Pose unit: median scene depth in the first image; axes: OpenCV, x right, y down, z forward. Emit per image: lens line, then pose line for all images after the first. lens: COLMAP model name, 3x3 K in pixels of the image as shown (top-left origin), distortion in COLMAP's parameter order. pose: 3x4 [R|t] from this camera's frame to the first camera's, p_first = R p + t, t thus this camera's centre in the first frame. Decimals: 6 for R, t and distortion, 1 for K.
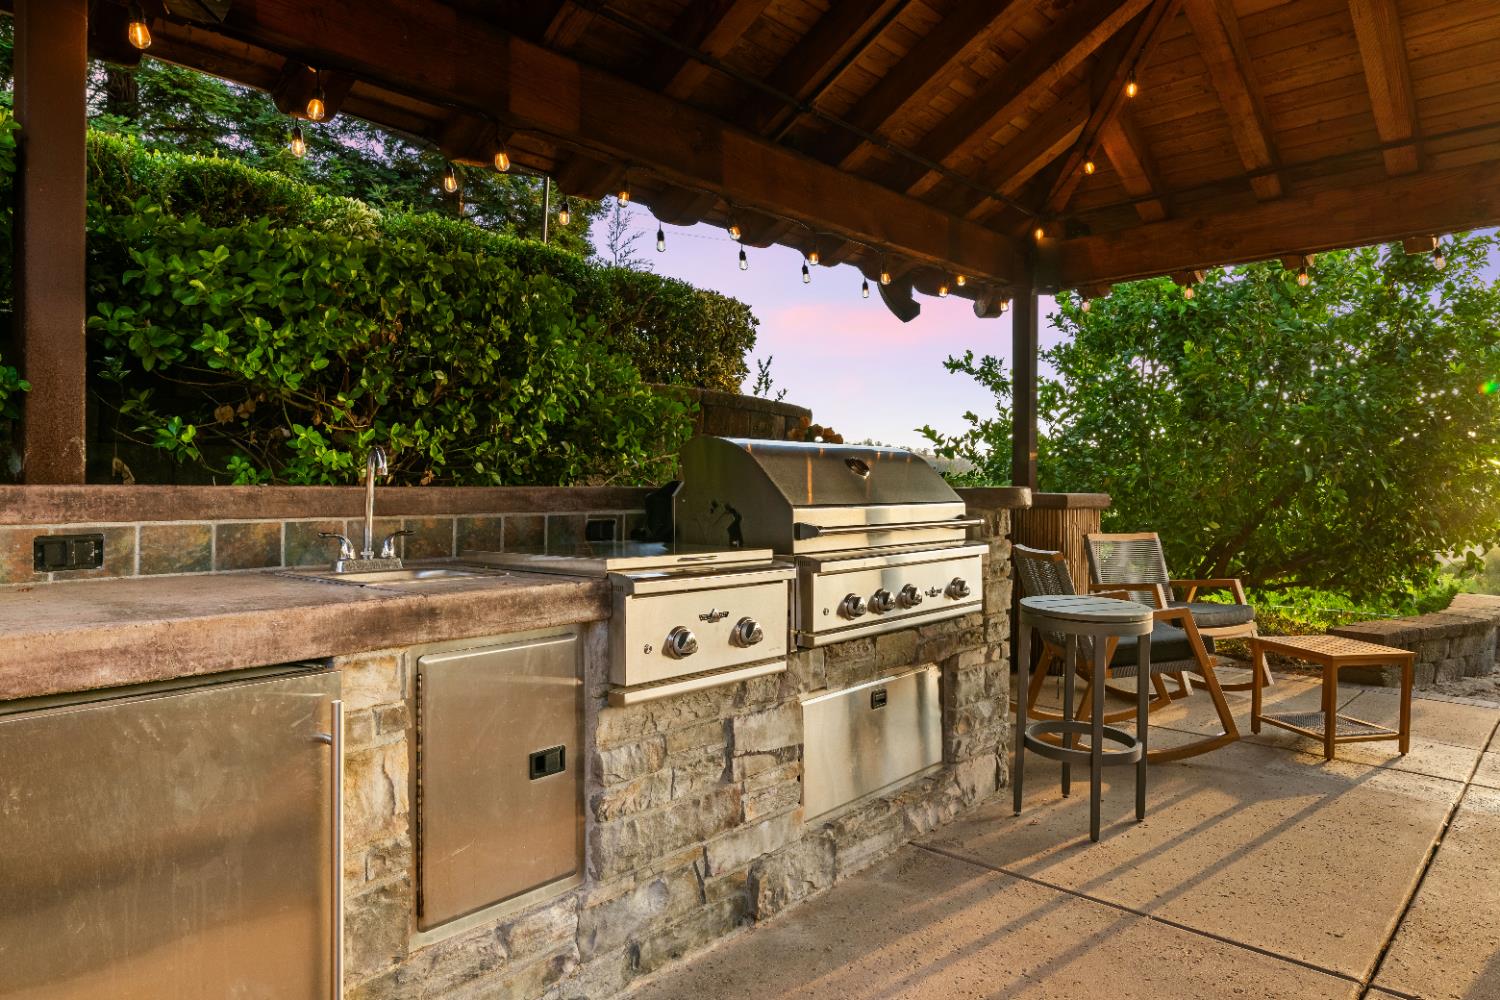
lens RADIAL K [[937.3, 0, 749.3], [0, 937.3, 491.2], [0, 0, 1]] dist [-0.000532, -0.000306]
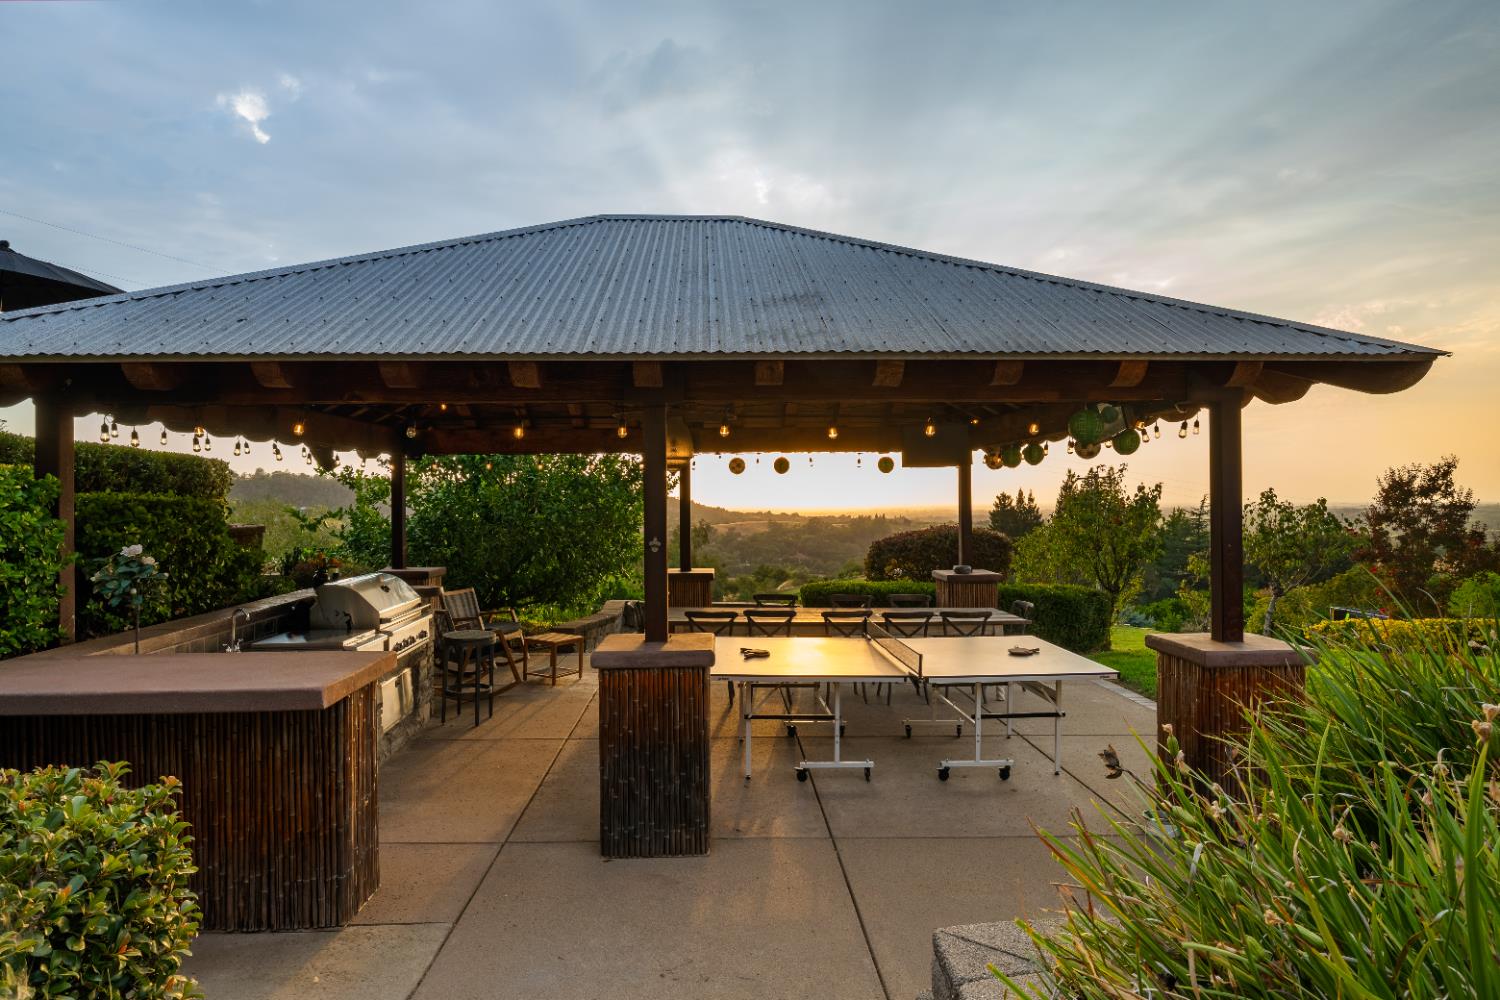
lens RADIAL K [[879.6, 0, 752.0], [0, 879.6, 499.5], [0, 0, 1]] dist [0.002036, 0.000356]
pose [[0.704484, -0.007064, 0.709685, -0.631017], [0.010012, 0.999950, 0.000014, -0.188490], [-0.709649, 0.007095, 0.704519, -0.969129]]
